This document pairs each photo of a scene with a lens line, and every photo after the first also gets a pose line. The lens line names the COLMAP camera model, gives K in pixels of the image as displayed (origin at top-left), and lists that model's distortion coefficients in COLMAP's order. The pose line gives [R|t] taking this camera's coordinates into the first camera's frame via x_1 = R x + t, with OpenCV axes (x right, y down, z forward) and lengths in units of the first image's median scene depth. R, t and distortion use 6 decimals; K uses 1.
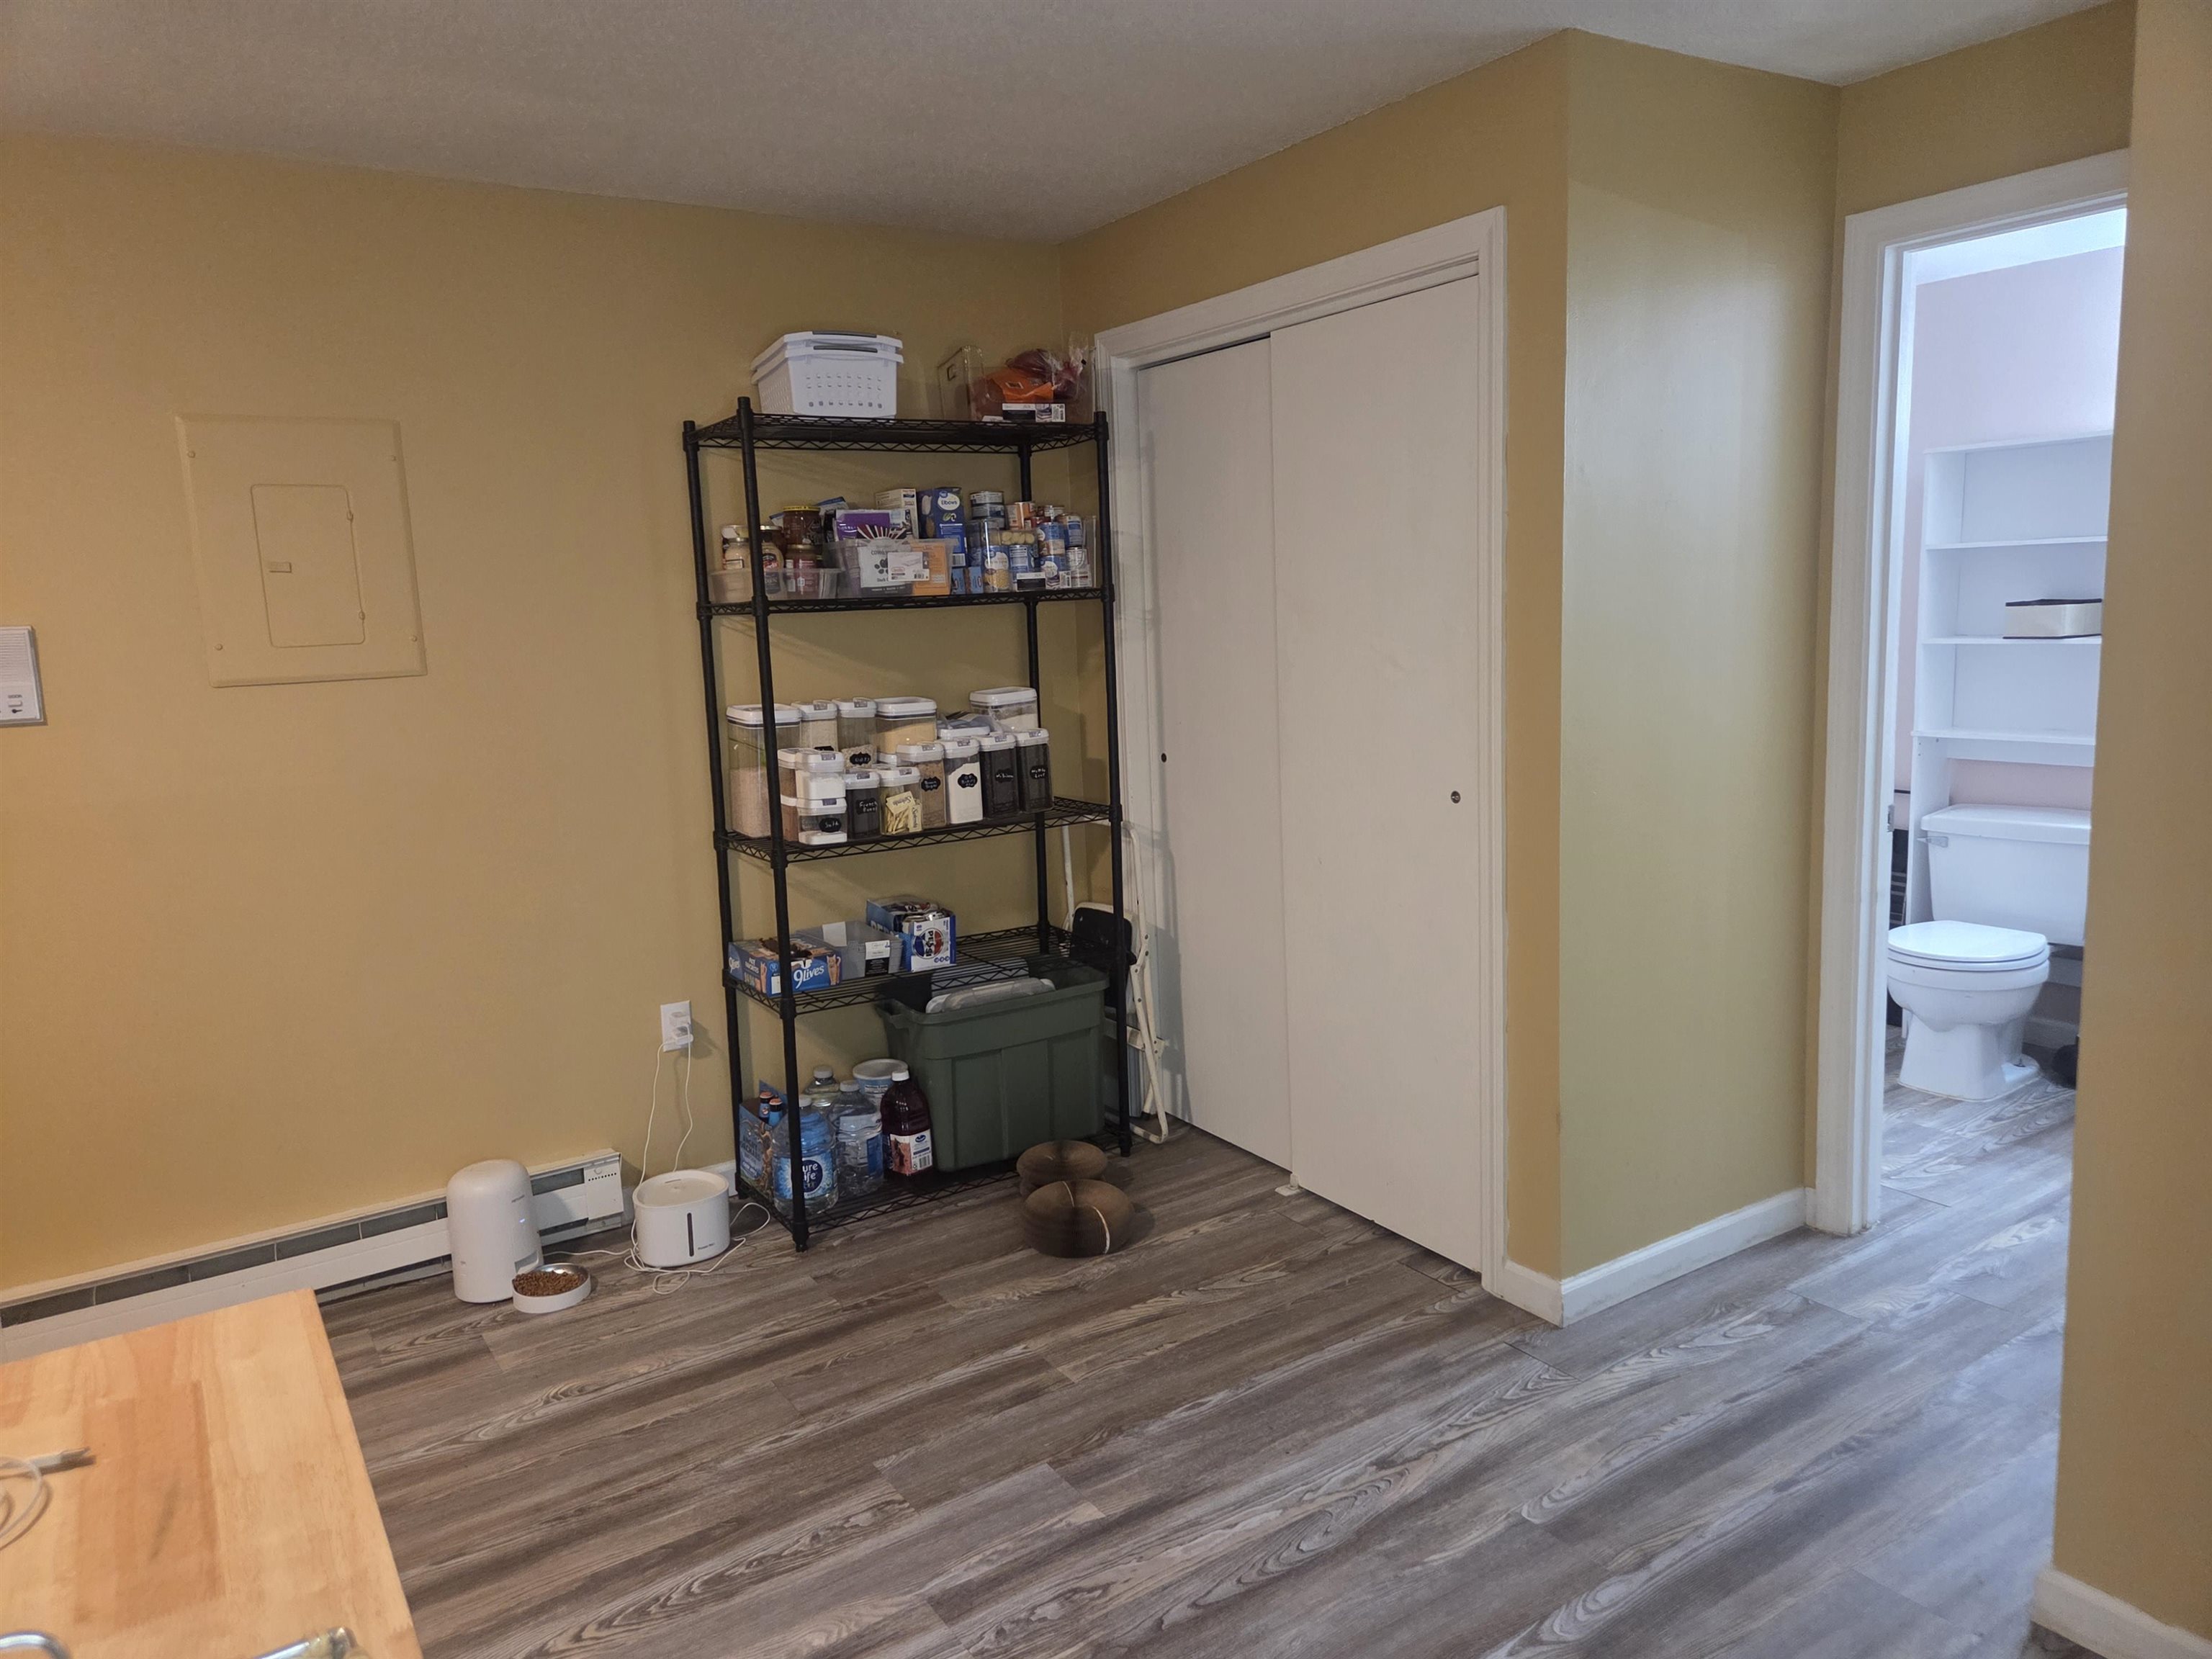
lens RADIAL K [[1478.9, 0, 1106.8], [0, 1478.9, 806.0], [0, 0, 1]] dist [0.061011, -0.035089]
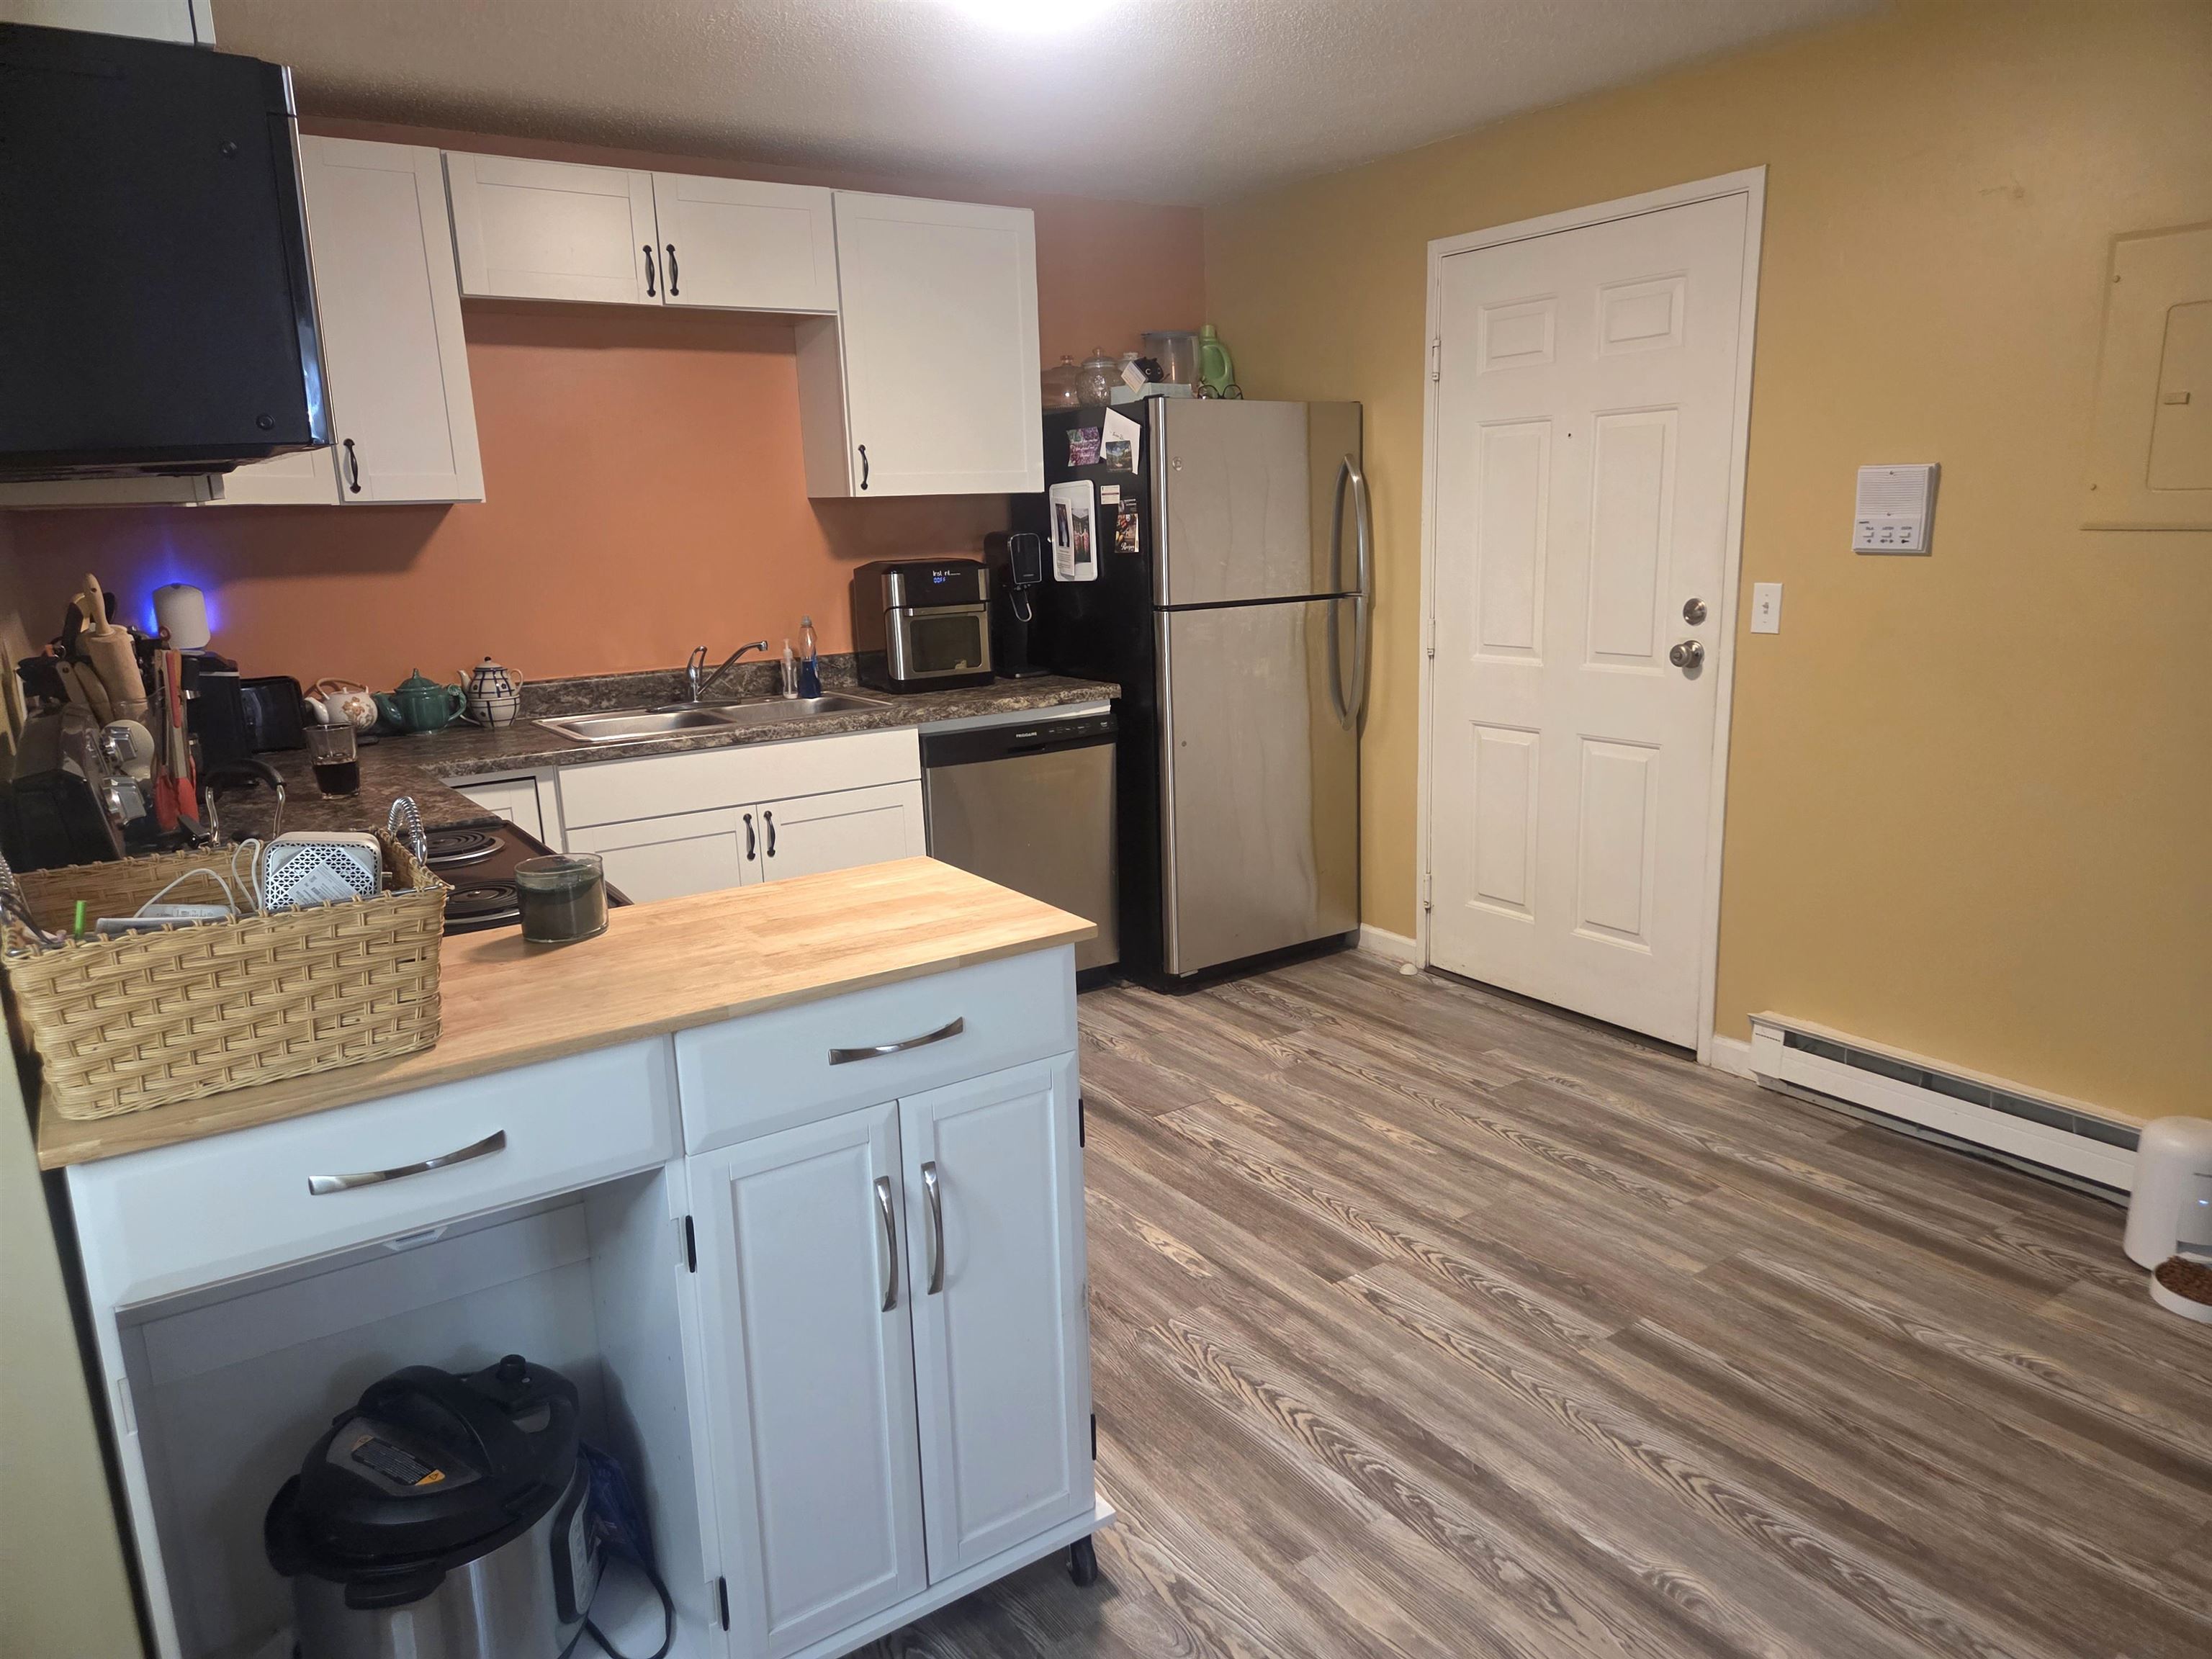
lens RADIAL K [[1478.9, 0, 1109.8], [0, 1478.9, 831.3], [0, 0, 1]] dist [0.061011, -0.035089]
pose [[0.011413, 0.259931, -0.965560, 0.347856], [-0.111201, 0.959963, 0.257110, -0.066638], [0.993732, 0.104437, 0.039861, 0.332024]]
